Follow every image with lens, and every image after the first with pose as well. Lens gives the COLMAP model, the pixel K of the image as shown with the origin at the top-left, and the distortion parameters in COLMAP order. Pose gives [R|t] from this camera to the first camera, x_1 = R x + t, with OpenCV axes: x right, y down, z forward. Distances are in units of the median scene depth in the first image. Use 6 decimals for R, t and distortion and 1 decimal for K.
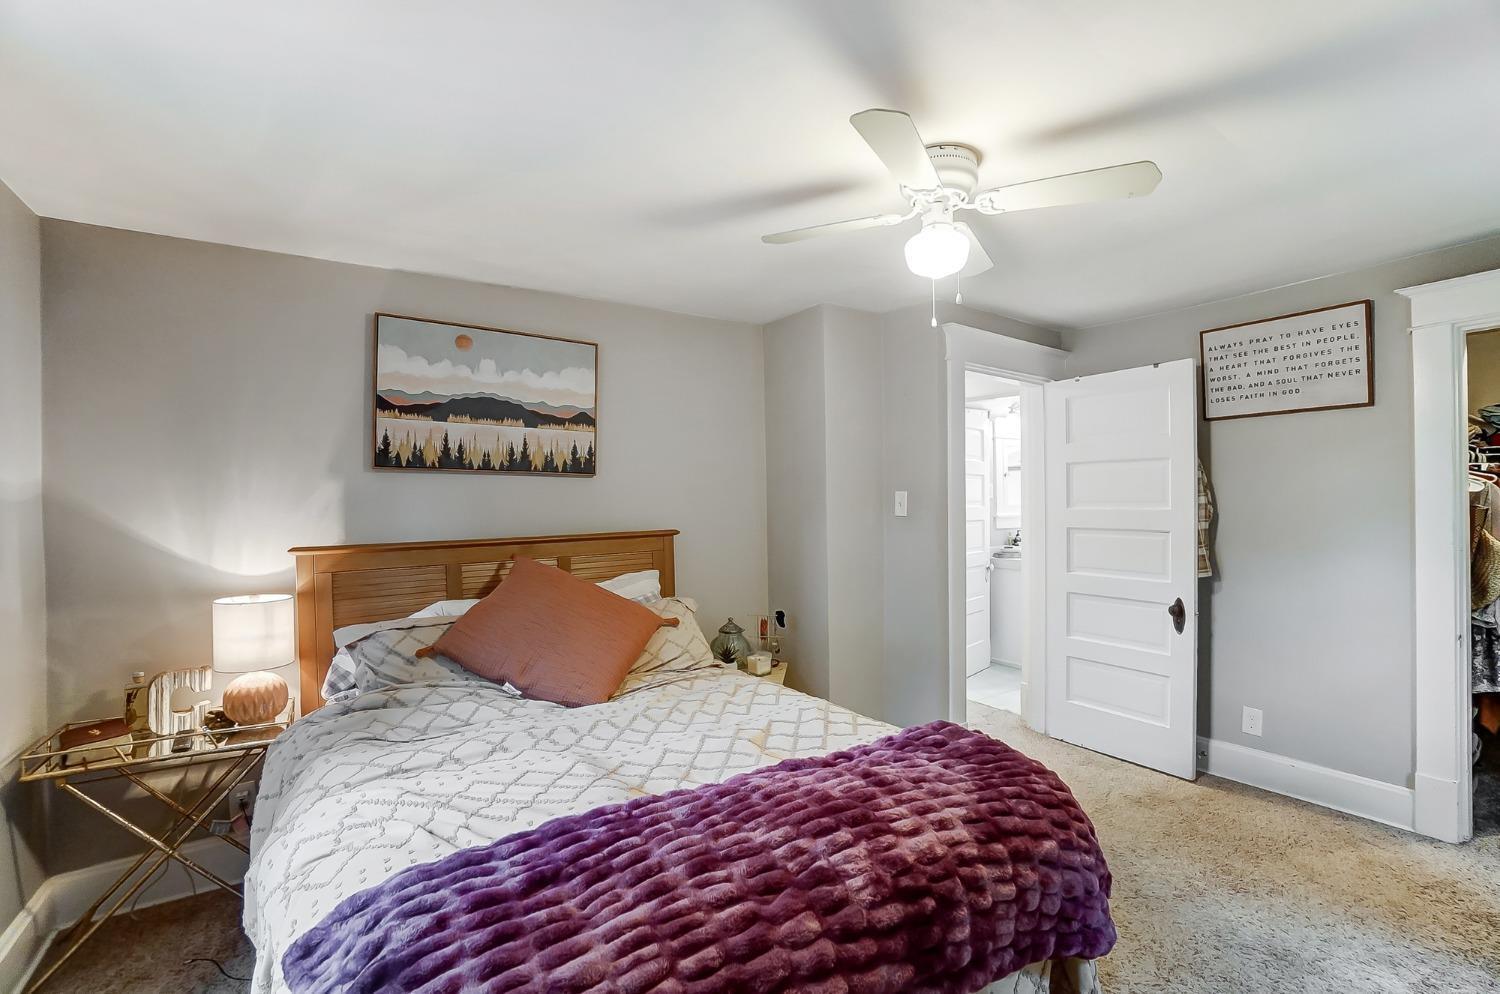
lens RADIAL K [[671.3, 0, 750.1], [0, 671.3, 504.1], [0, 0, 1]] dist [-0.027600, 0.004413]
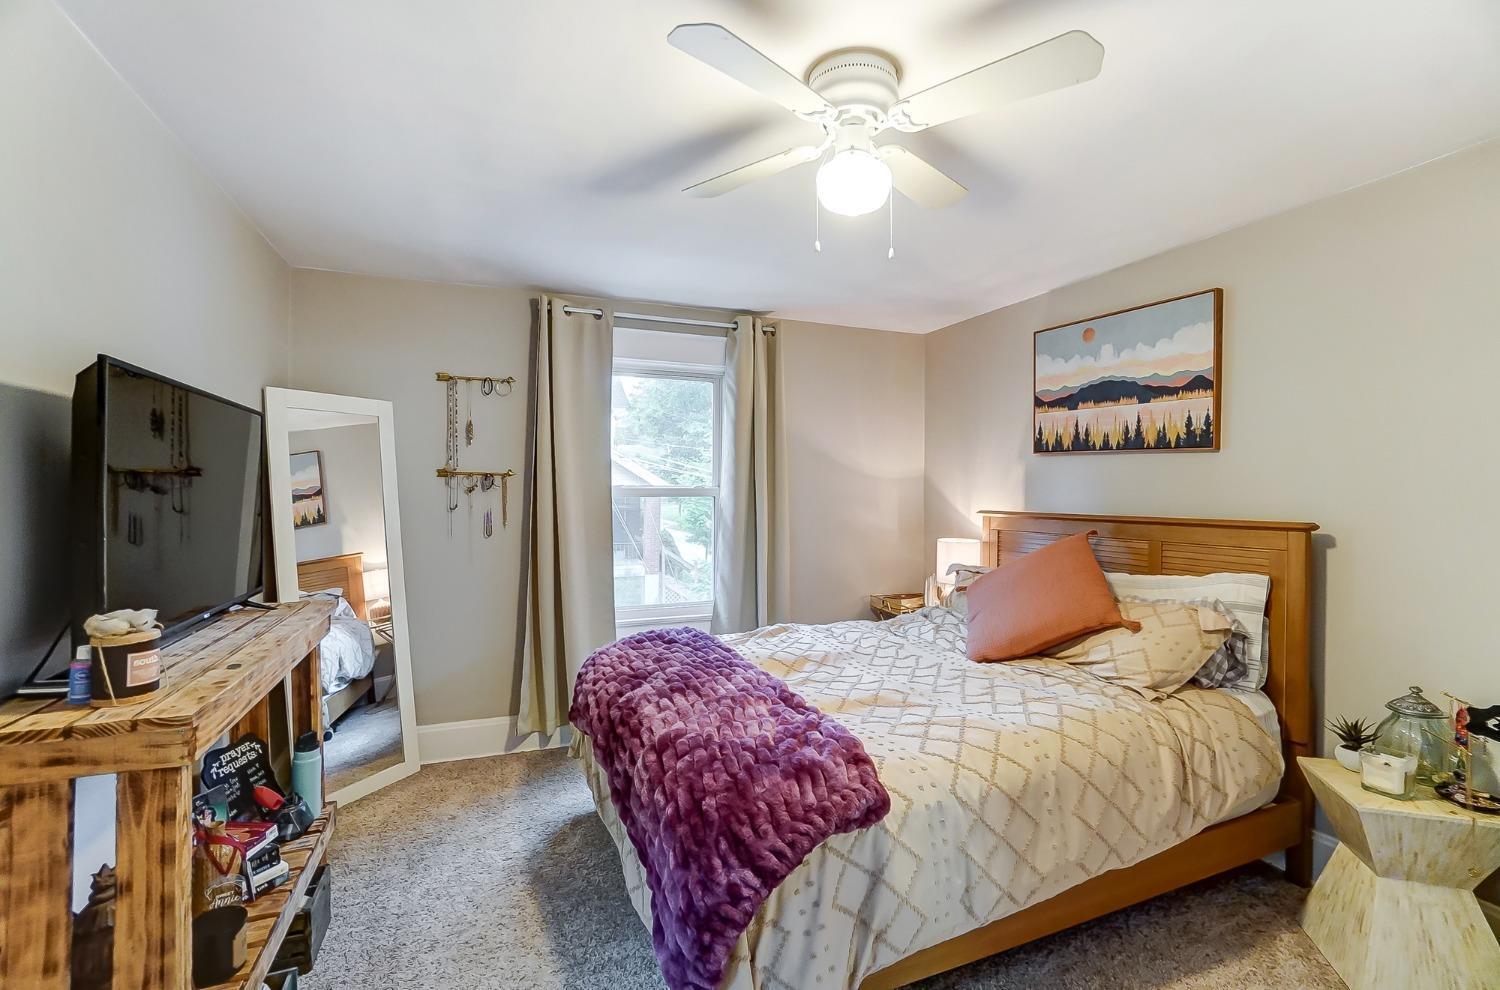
lens RADIAL K [[671.3, 0, 751.0], [0, 671.3, 483.5], [0, 0, 1]] dist [-0.027600, 0.004413]
pose [[-0.192052, 0.013150, -0.981297, 0.734886], [-0.001124, 0.999907, 0.013619, -0.011806], [0.981384, 0.003719, -0.192020, 0.645840]]
